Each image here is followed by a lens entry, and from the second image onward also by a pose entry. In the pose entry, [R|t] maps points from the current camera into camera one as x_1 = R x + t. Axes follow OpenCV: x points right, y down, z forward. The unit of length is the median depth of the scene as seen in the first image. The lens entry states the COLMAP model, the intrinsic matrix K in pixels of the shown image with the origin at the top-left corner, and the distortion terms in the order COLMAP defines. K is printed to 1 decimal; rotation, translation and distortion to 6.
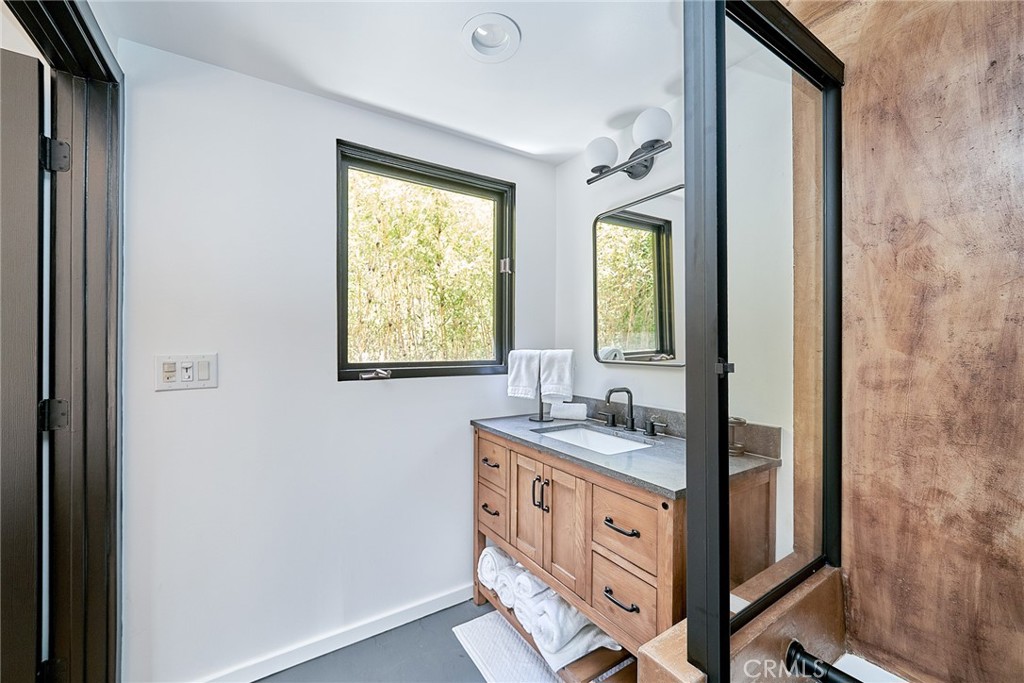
lens RADIAL K [[406.6, 0, 509.1], [0, 406.6, 342.0], [0, 0, 1]] dist [0.001586, 0.000055]
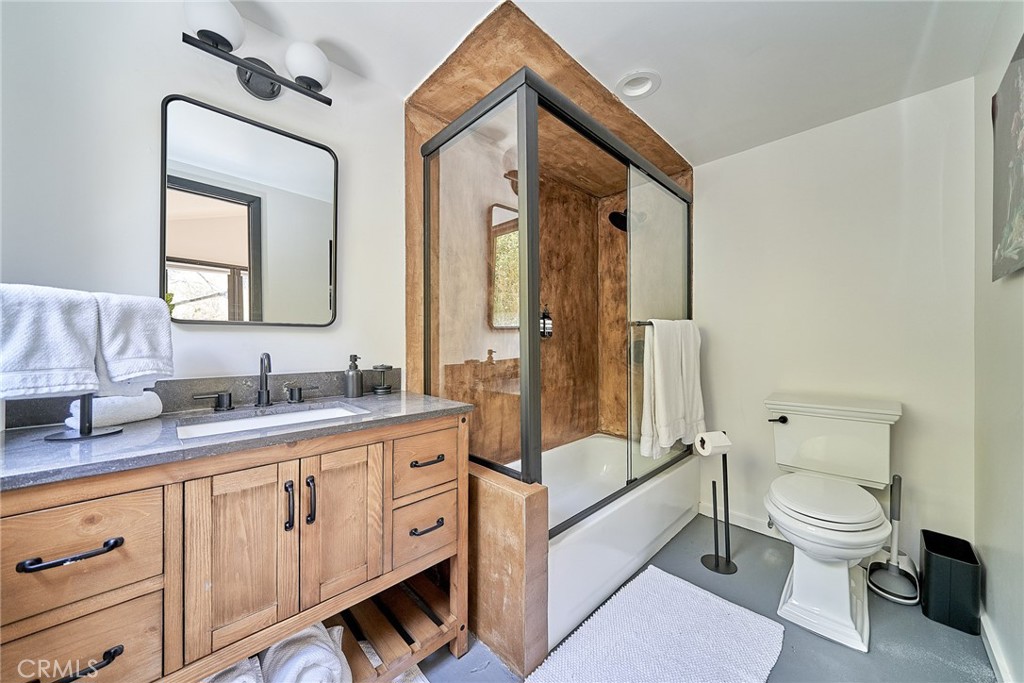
lens RADIAL K [[357.6, 0, 507.2], [0, 357.6, 339.7], [0, 0, 1]] dist [-0.000034, 0.000029]
pose [[-0.192740, 0.001087, 0.981249, -0.589633], [-0.004286, 0.999989, -0.001950, 0.102021], [-0.981241, -0.004582, -0.192733, 0.798776]]
